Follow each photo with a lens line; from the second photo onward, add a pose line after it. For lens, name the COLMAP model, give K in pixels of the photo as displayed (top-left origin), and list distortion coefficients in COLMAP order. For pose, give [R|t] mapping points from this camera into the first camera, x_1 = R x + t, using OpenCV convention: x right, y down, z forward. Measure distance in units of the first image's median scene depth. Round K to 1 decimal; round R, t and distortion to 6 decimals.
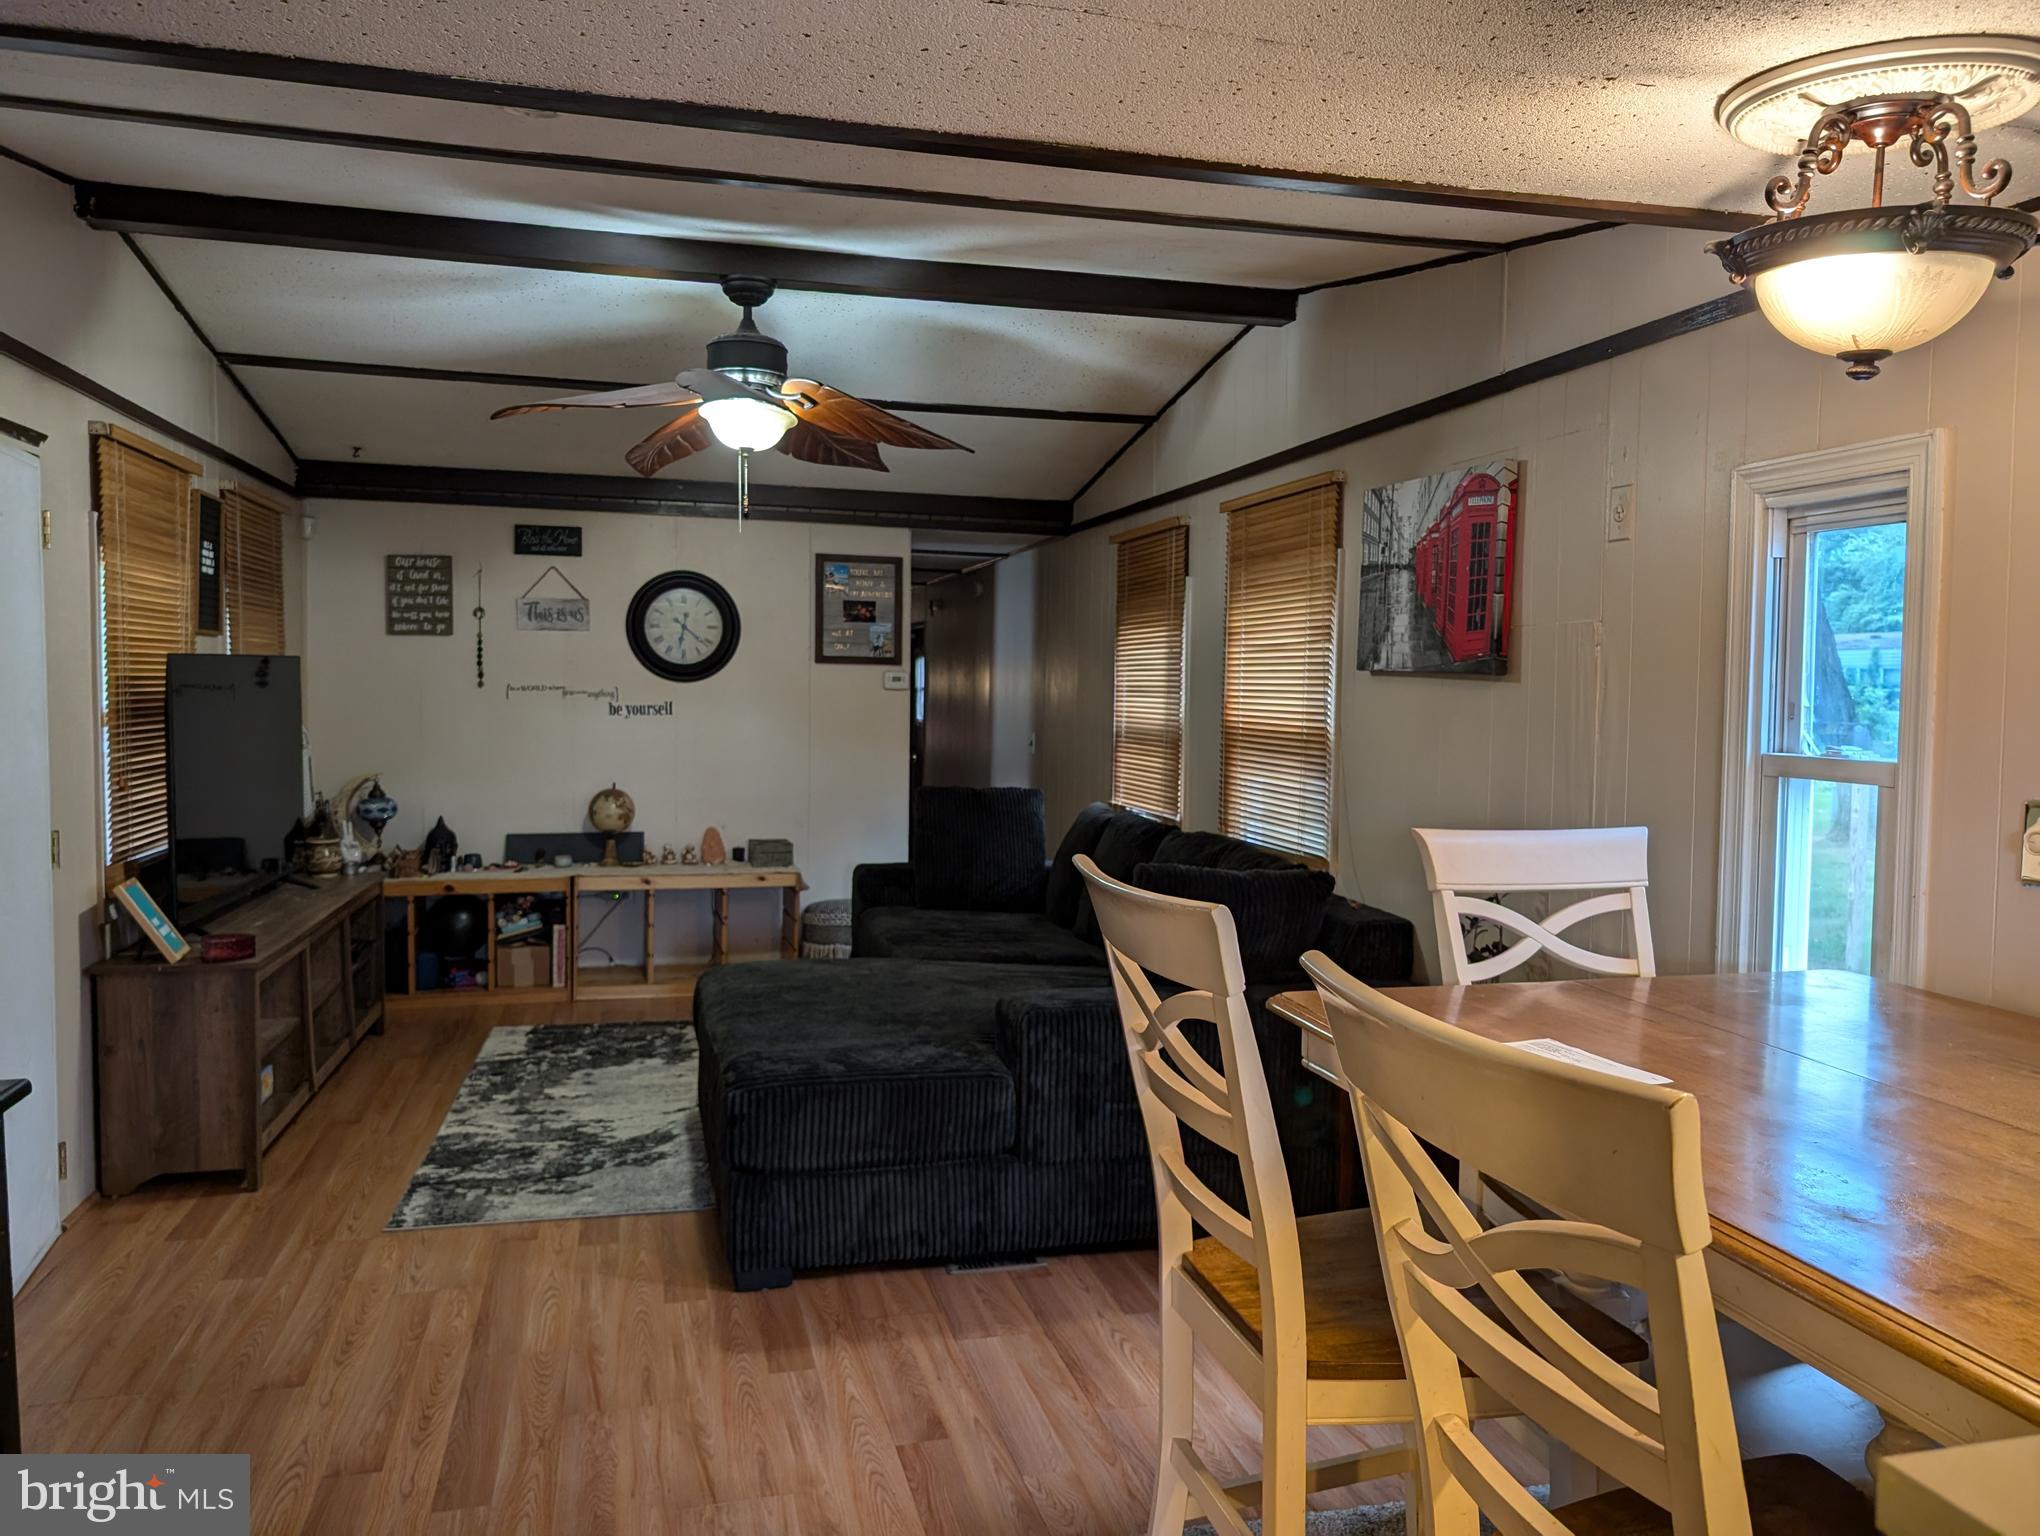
lens RADIAL K [[1468.5, 0, 1031.1], [0, 1468.5, 770.0], [0, 0, 1]] dist [0.010168, -0.011850]
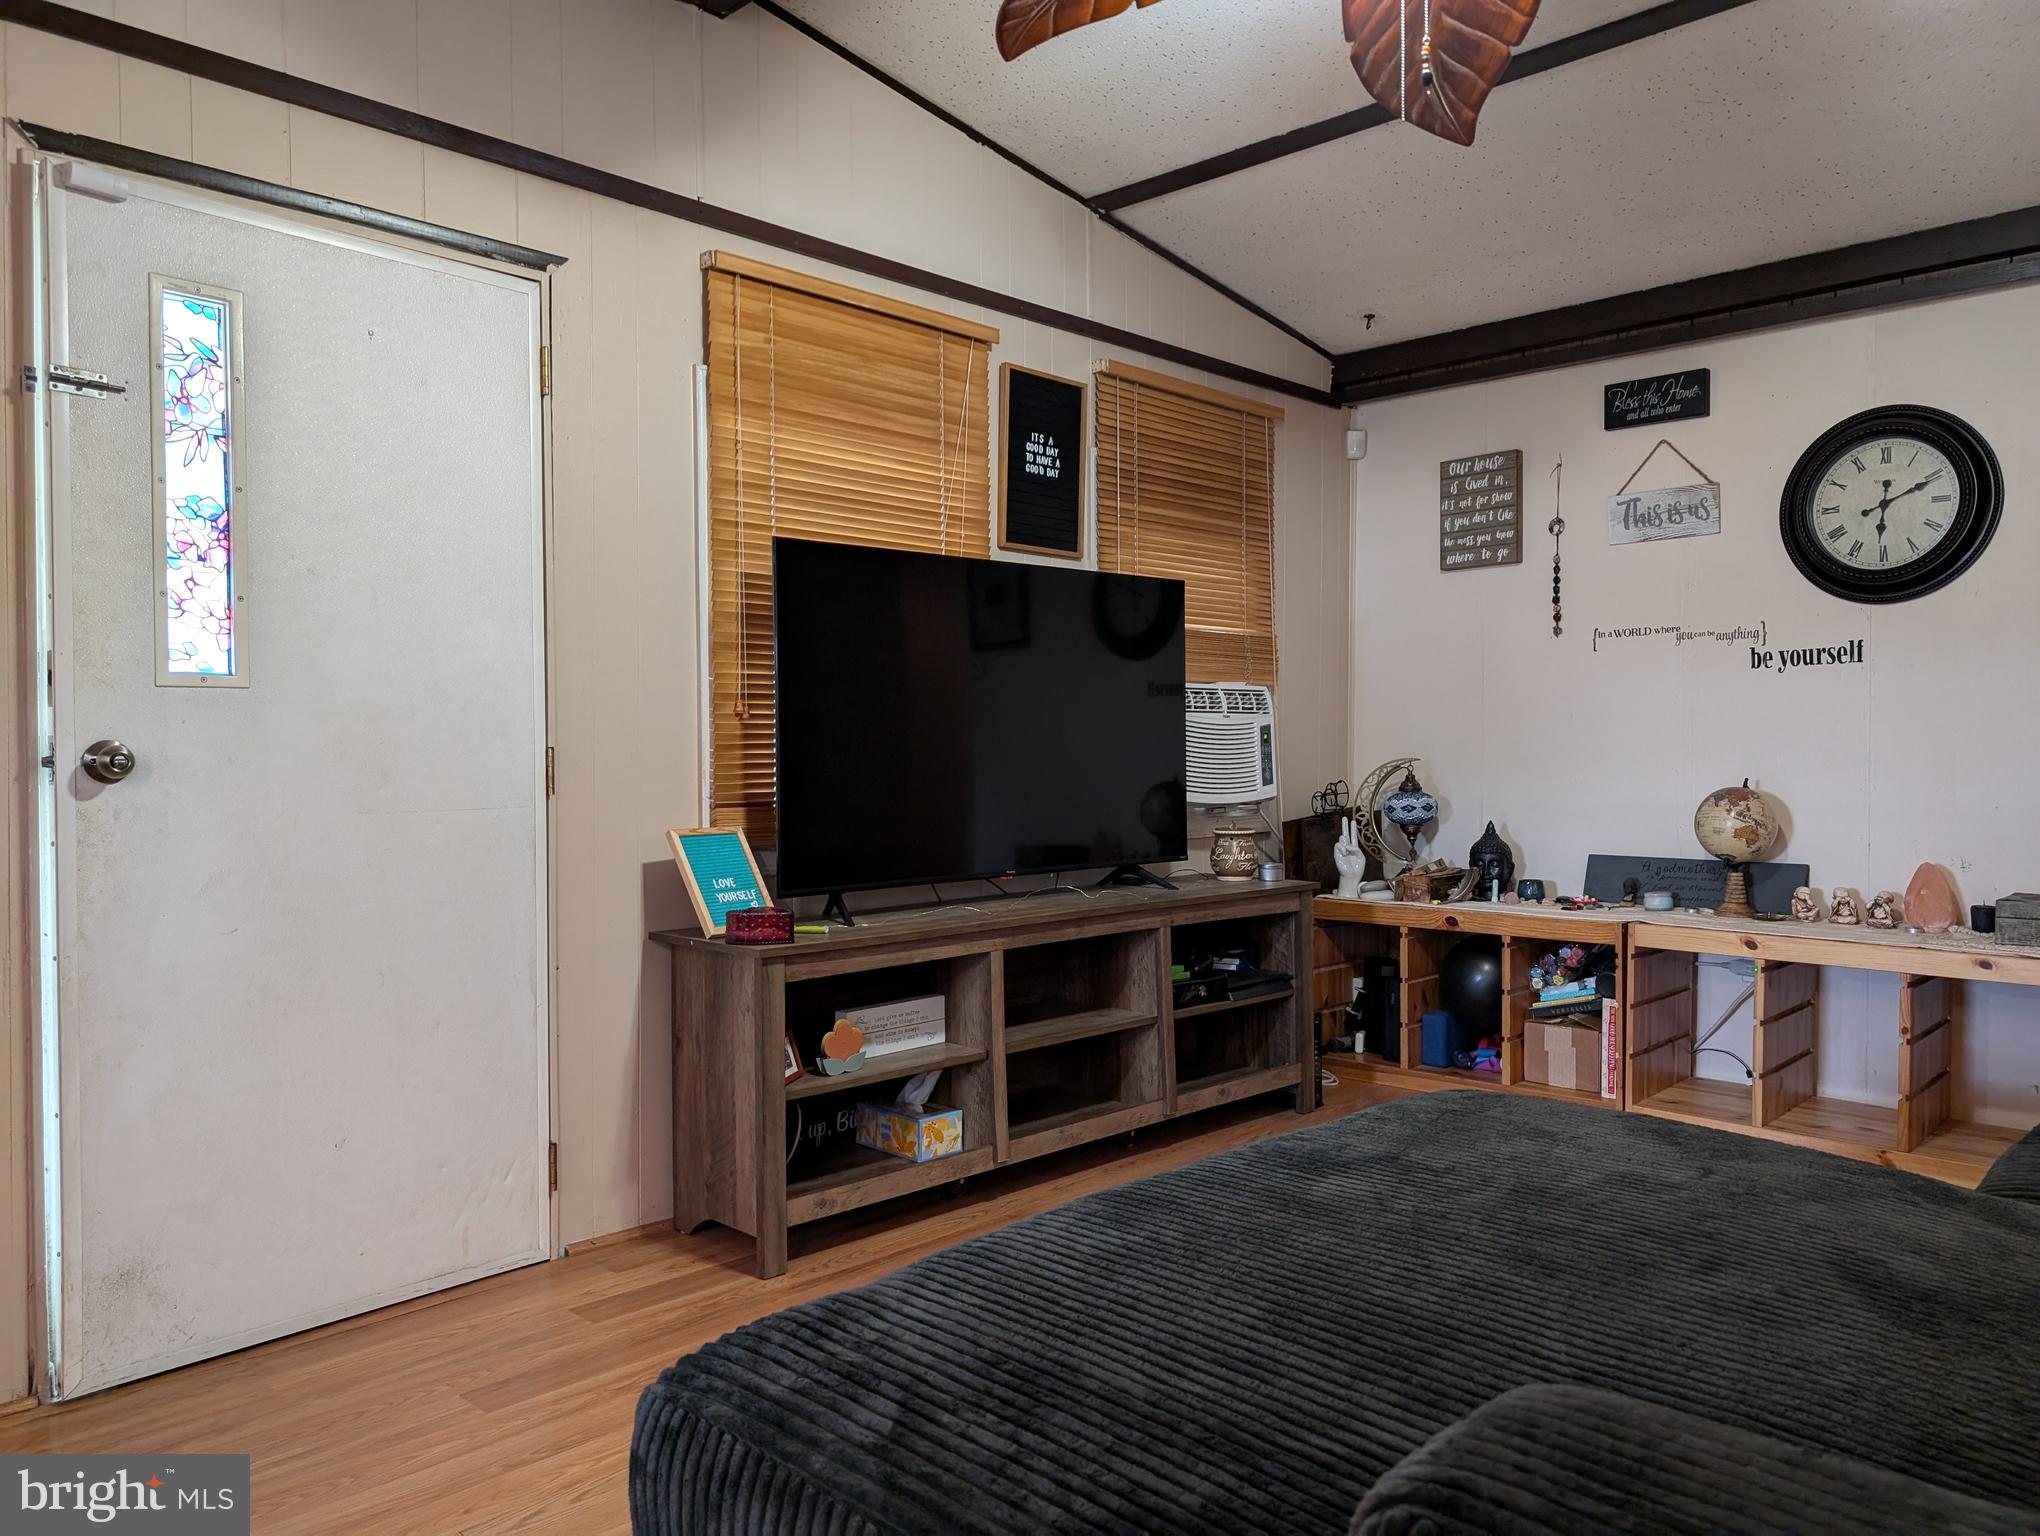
lens RADIAL K [[1468.5, 0, 1026.8], [0, 1468.5, 769.9], [0, 0, 1]] dist [0.010168, -0.011850]
pose [[0.510843, -0.002825, -0.859669, 0.085458], [-0.042980, 0.998660, -0.028822, 0.036377], [0.858599, 0.051671, 0.510038, 0.455245]]
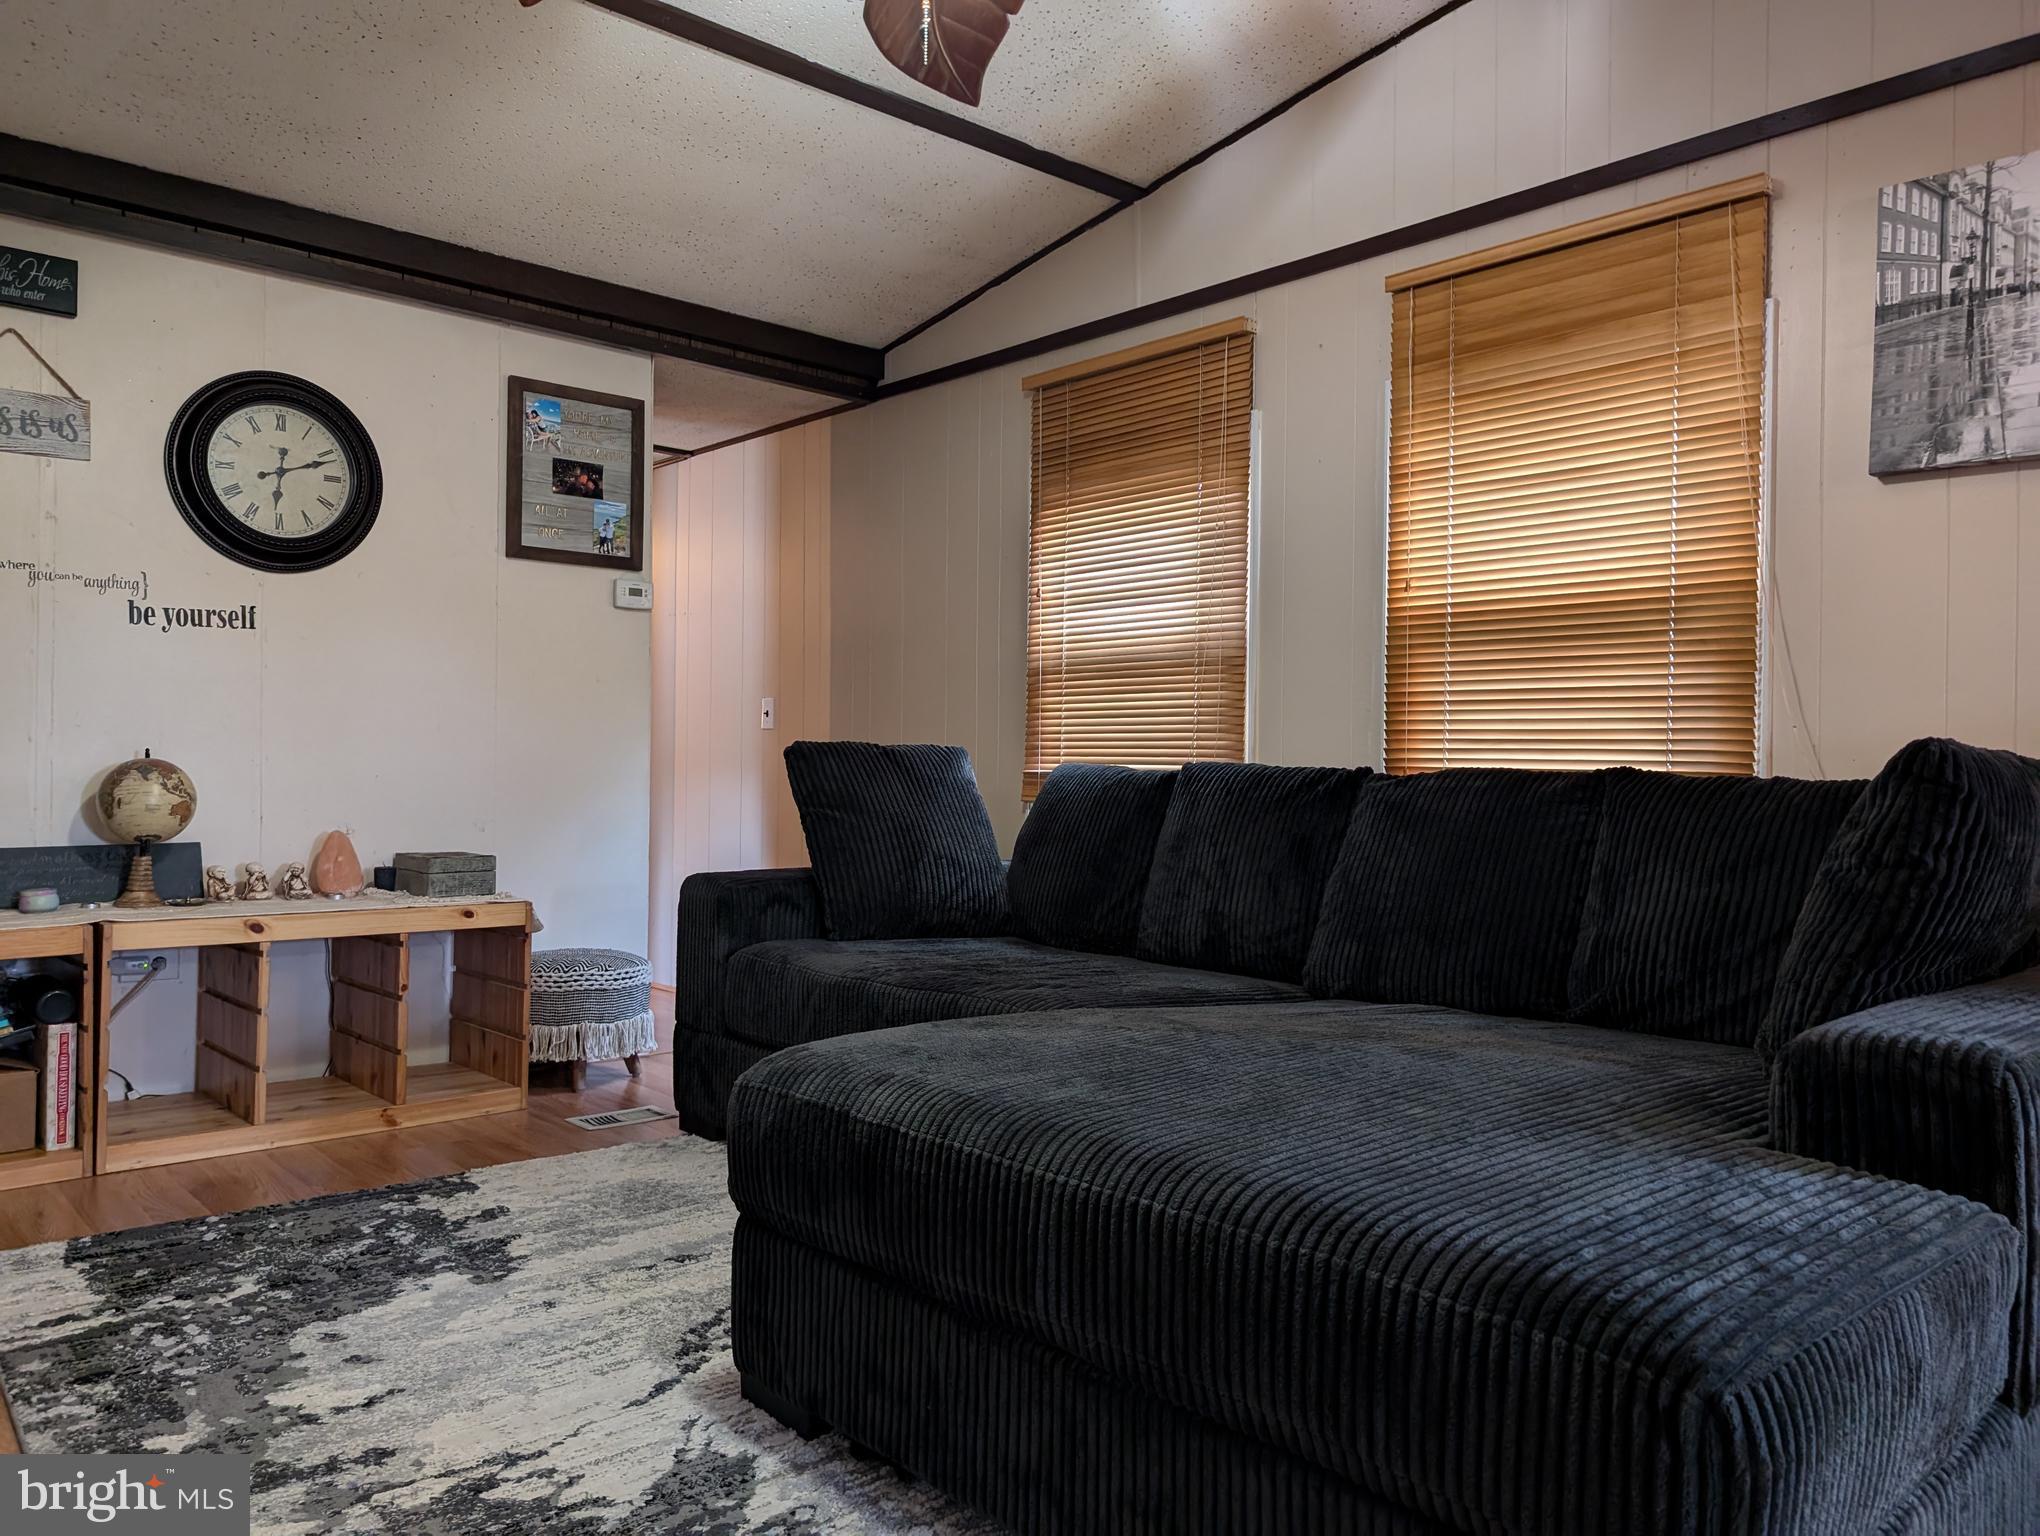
lens RADIAL K [[1468.5, 0, 1021.3], [0, 1468.5, 765.1], [0, 0, 1]] dist [0.010168, -0.011850]
pose [[0.891447, -0.006504, 0.453077, -0.251174], [0.028227, 0.998752, -0.041200, 0.046772], [-0.452244, 0.049516, 0.890519, 0.399274]]
